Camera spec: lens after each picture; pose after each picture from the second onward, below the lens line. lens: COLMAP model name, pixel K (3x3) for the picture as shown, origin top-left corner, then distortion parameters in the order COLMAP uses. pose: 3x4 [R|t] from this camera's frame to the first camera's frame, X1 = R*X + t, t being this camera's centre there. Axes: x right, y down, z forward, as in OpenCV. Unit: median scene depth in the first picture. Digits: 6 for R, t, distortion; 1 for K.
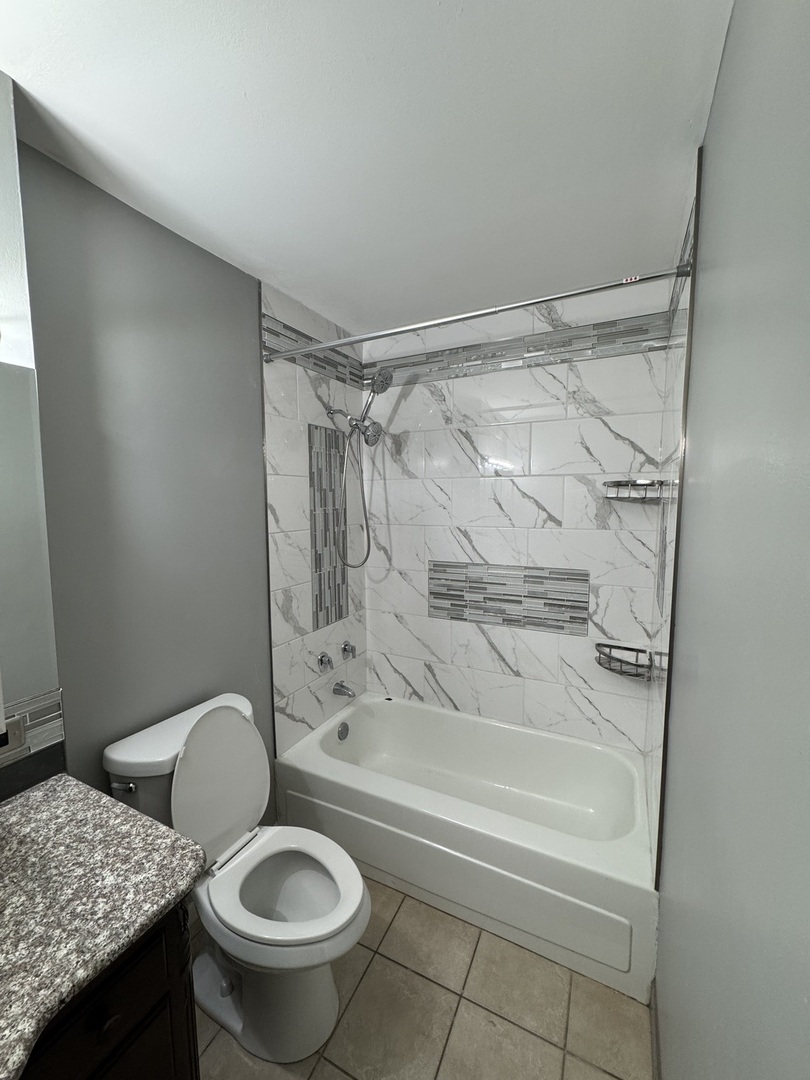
lens RADIAL K [[432.5, 0, 407.5], [0, 432.5, 540.7], [0, 0, 1]] dist [-0.000592, -0.000068]
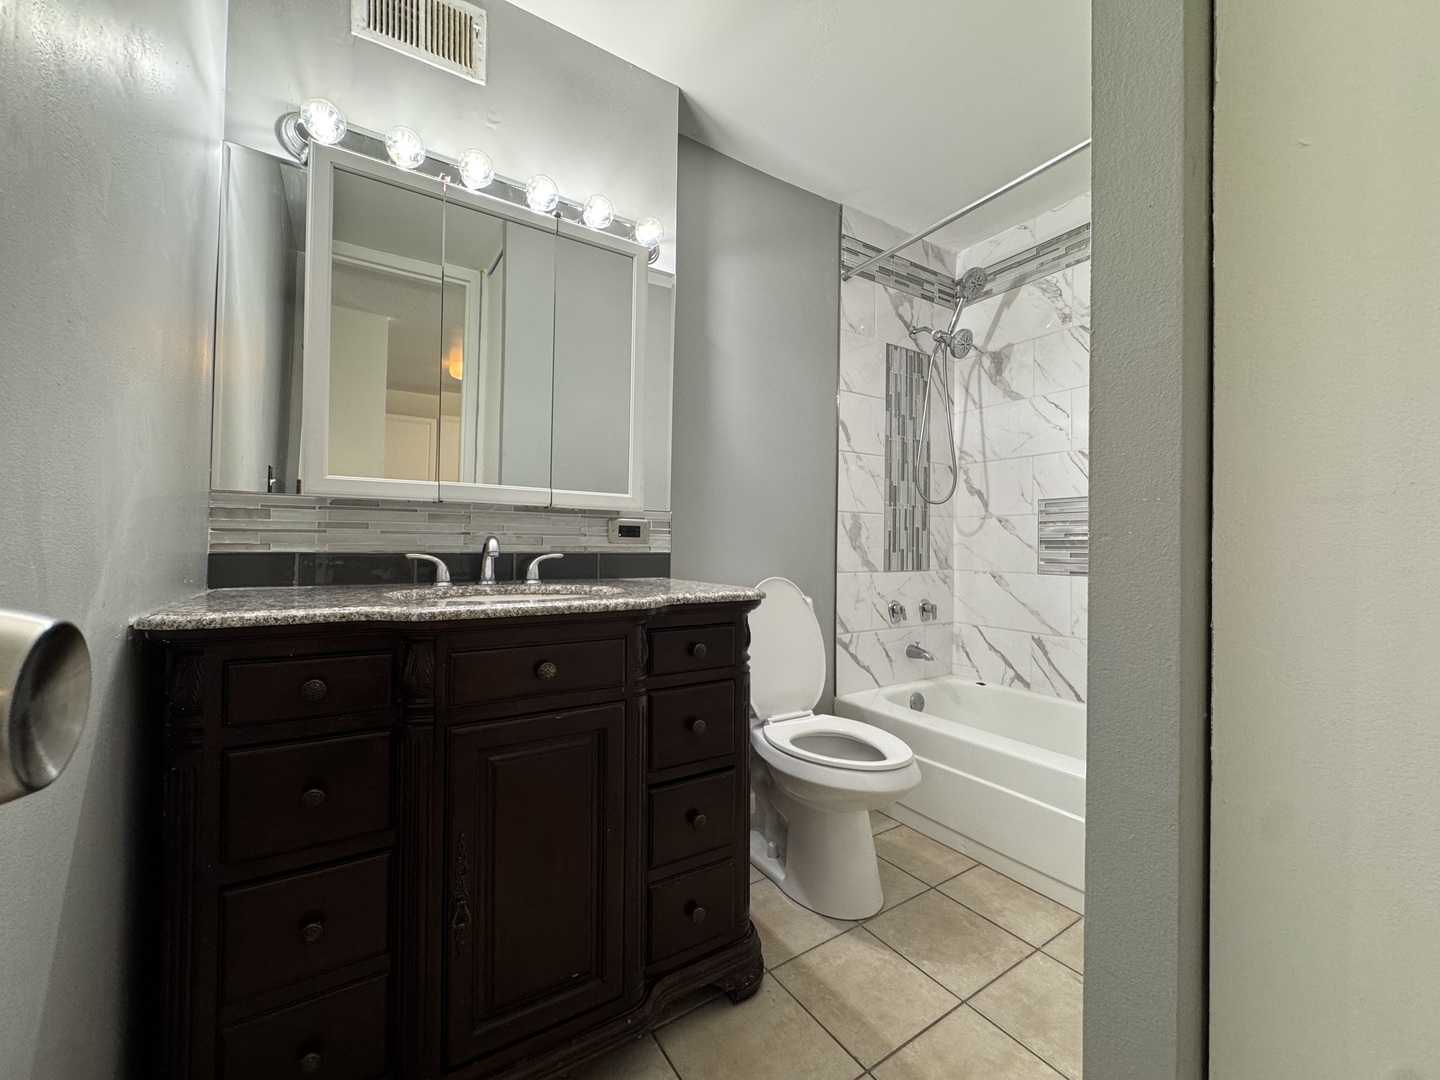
lens RADIAL K [[576.7, 0, 719.9], [0, 576.7, 540.4], [0, 0, 1]] dist [-0.000592, -0.000068]
pose [[0.855716, 0.007771, -0.517387, 0.103687], [-0.066323, 0.993287, -0.094775, 0.276730], [0.513178, 0.115415, 0.850487, -0.183714]]
